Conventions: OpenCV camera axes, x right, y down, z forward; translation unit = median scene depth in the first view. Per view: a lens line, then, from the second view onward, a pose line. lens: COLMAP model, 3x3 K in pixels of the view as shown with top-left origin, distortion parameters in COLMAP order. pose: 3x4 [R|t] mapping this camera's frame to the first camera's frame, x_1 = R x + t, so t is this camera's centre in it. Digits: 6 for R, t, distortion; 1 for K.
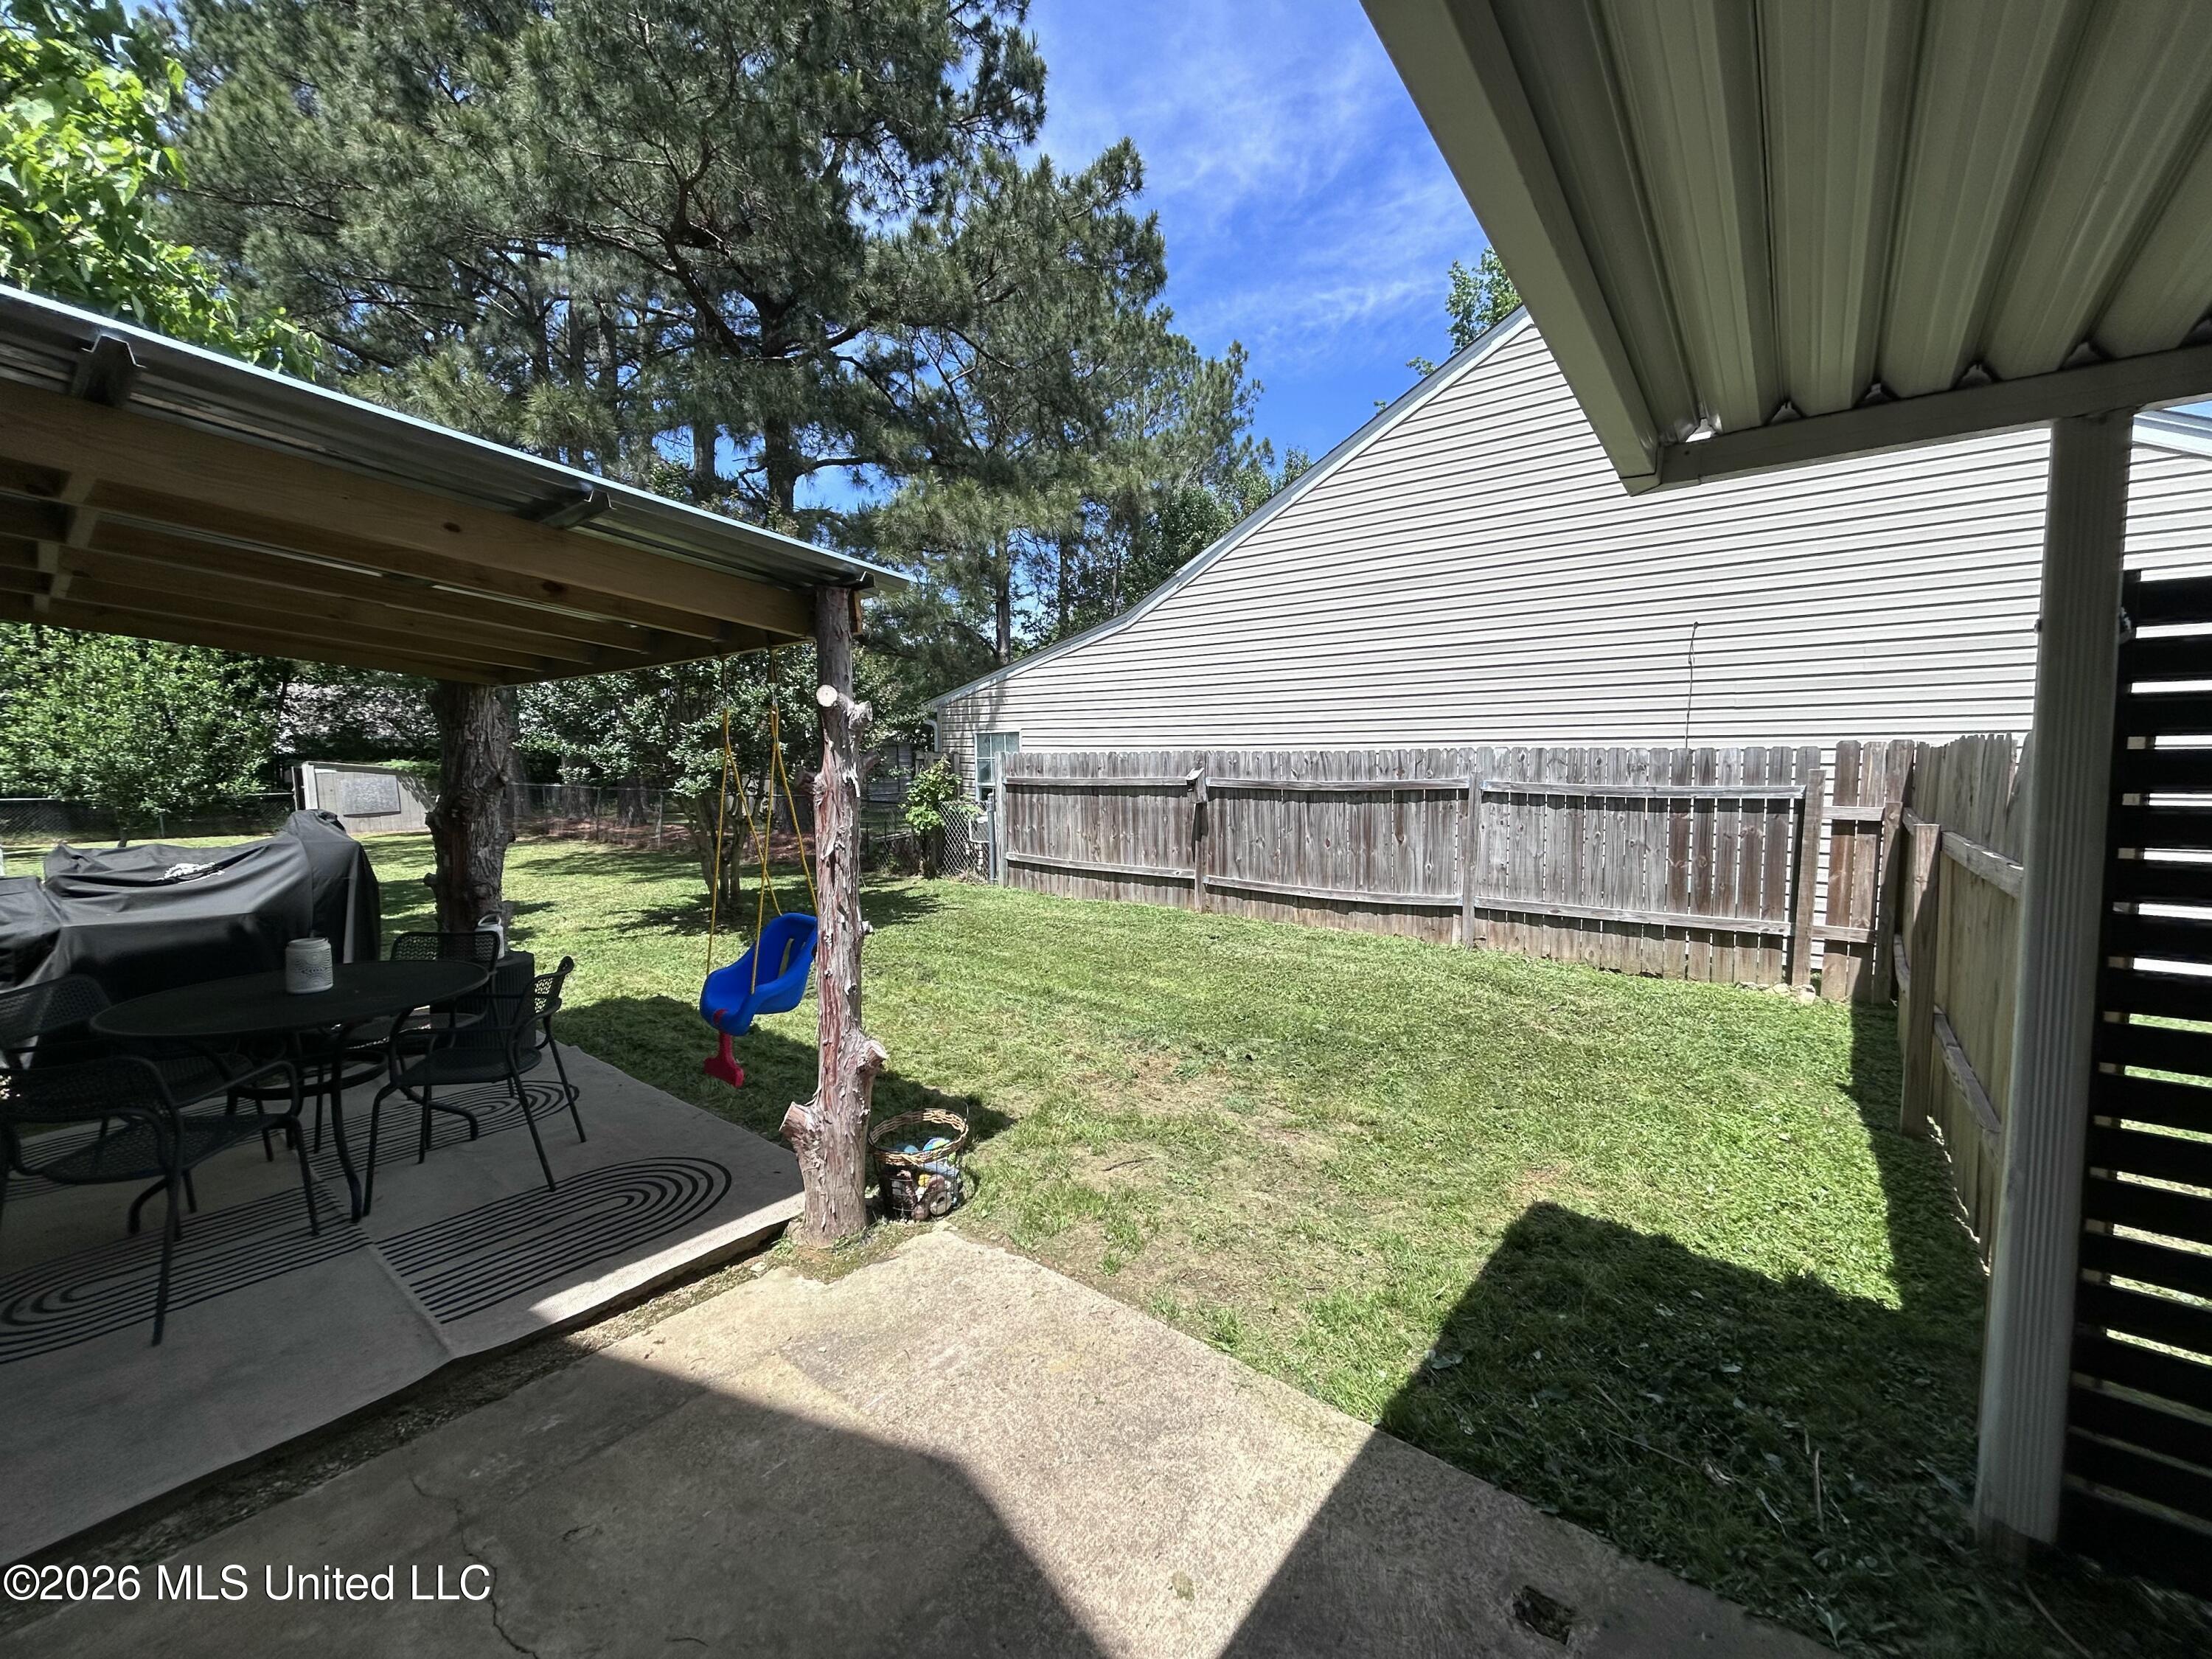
lens RADIAL K [[905.0, 0, 1106.0], [0, 905.0, 829.5], [0, 0, 1]] dist [-0.003483, -0.000361]
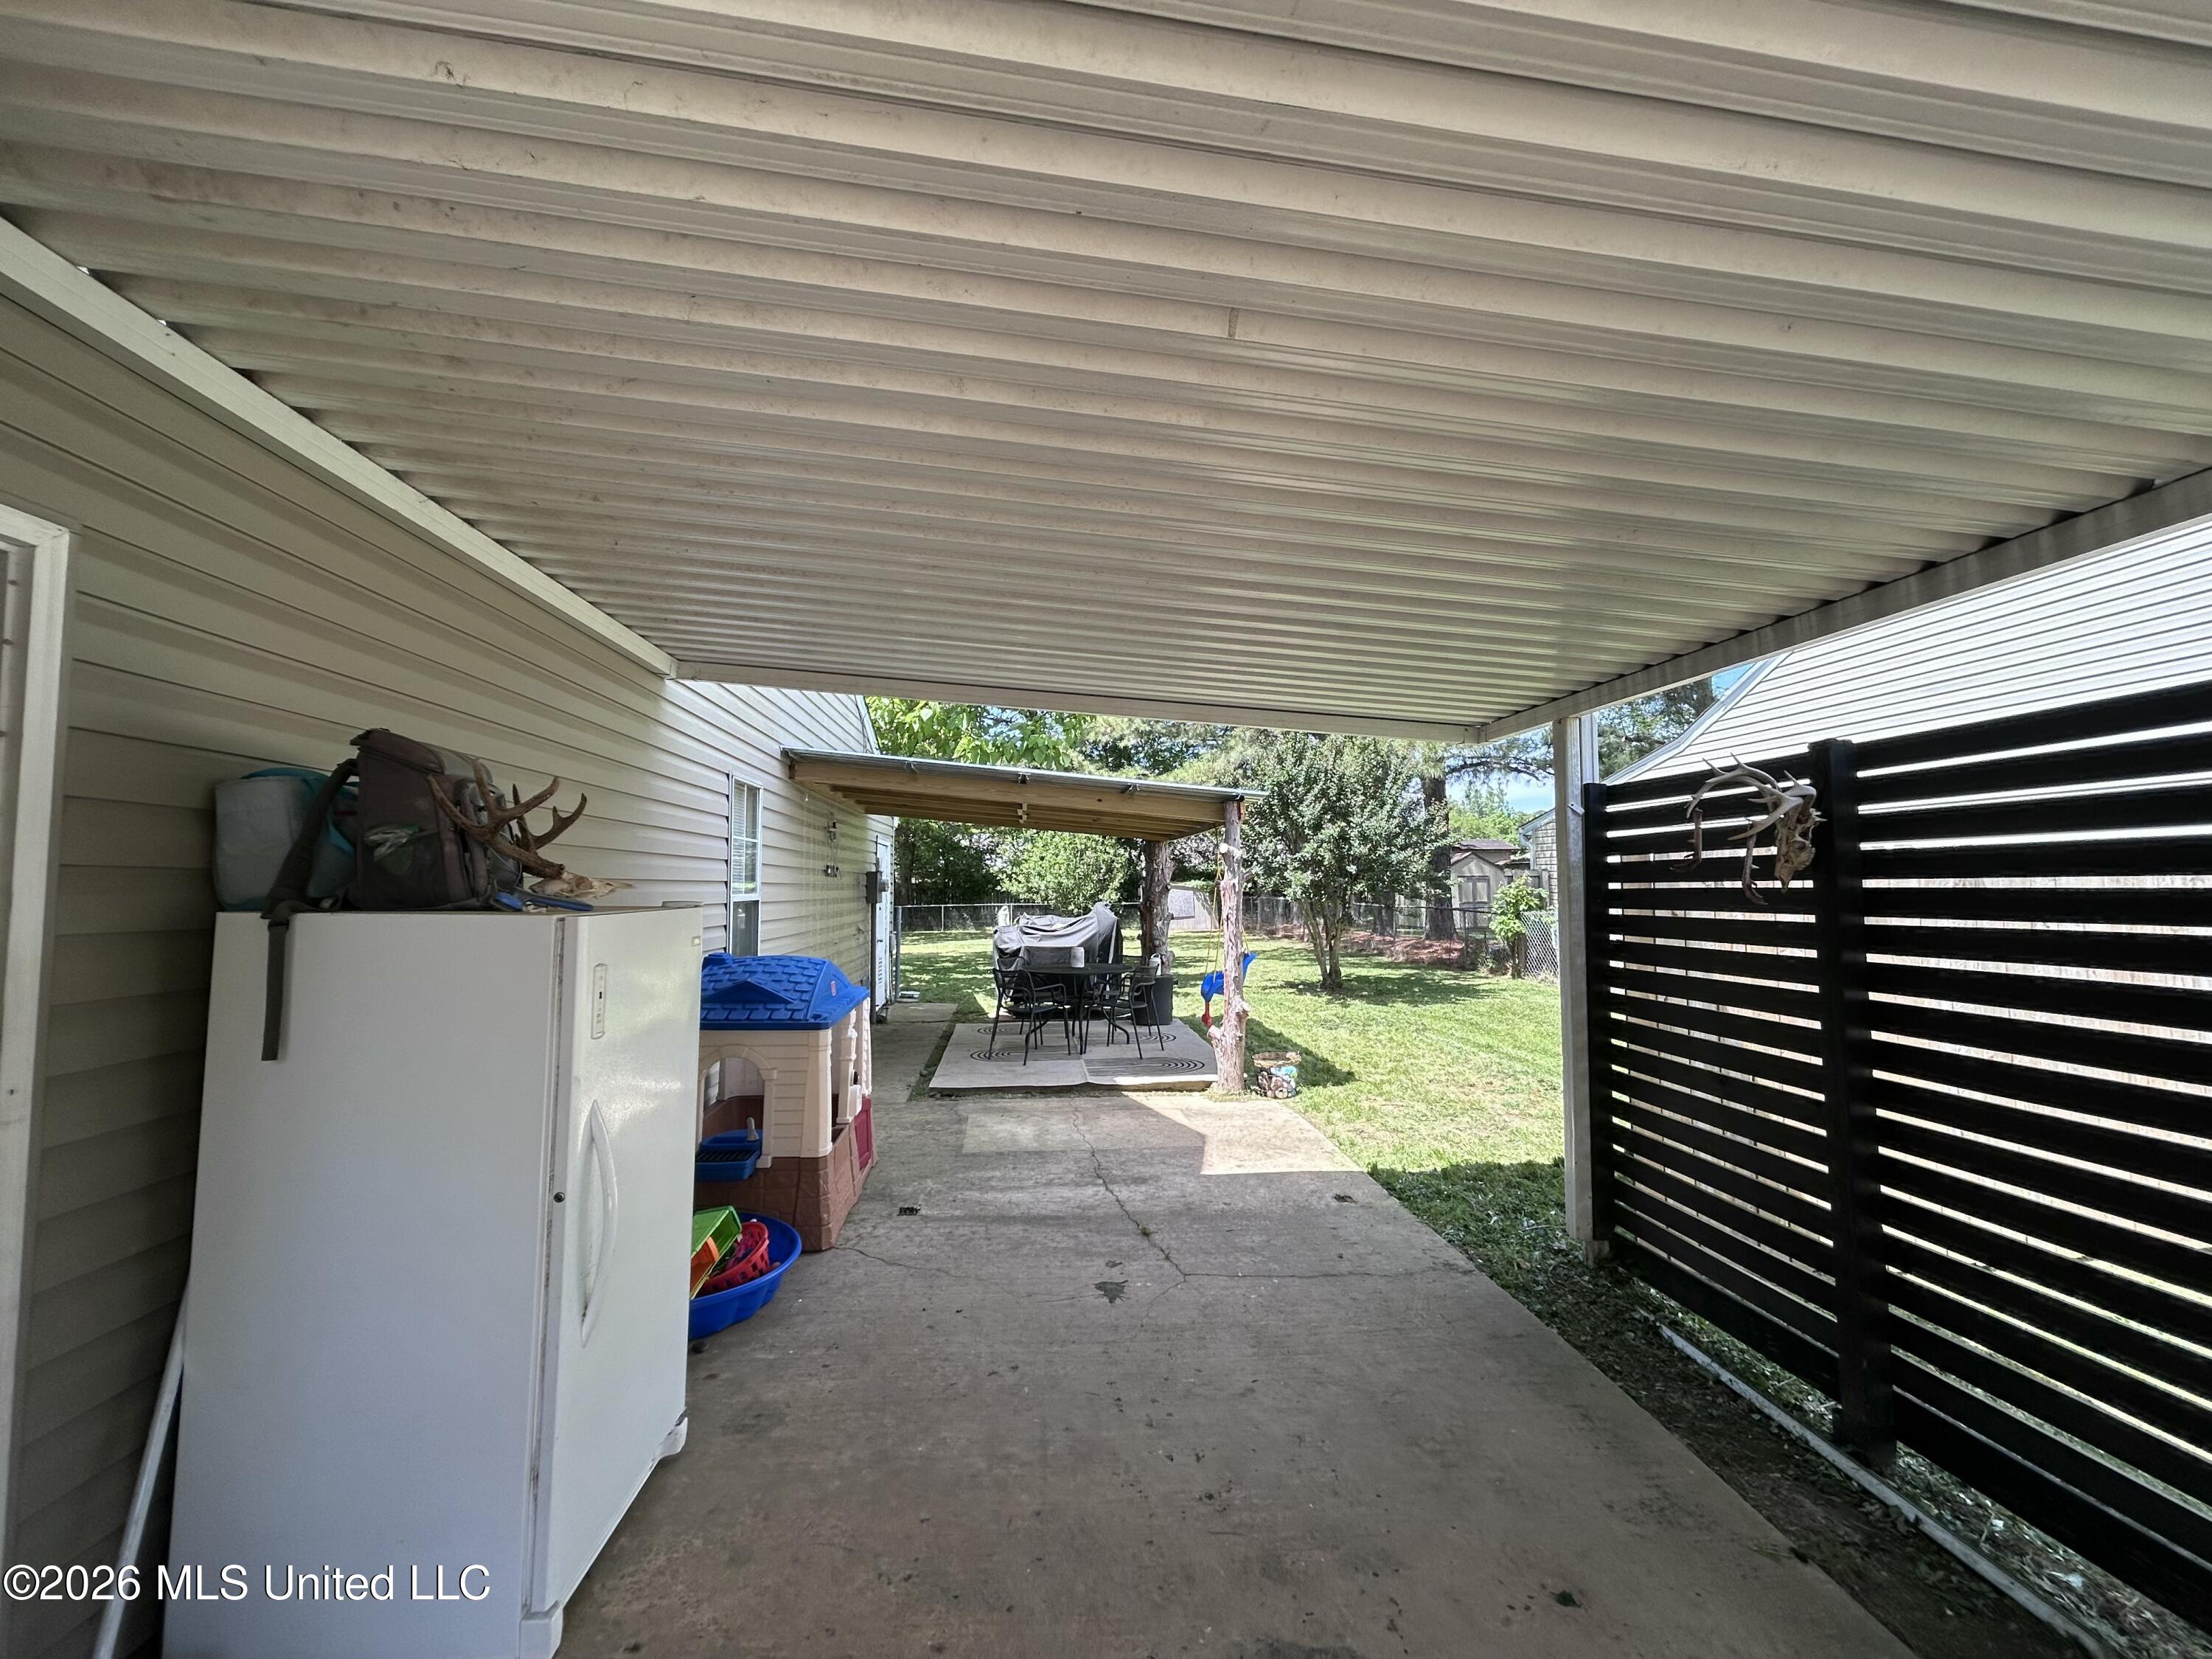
lens RADIAL K [[905.0, 0, 1106.0], [0, 905.0, 829.5], [0, 0, 1]] dist [-0.003483, -0.000361]
pose [[0.694624, -0.048611, -0.717728, 1.105531], [-0.047892, 0.992376, -0.113563, 0.082874], [0.717777, 0.113257, 0.687000, -0.801395]]
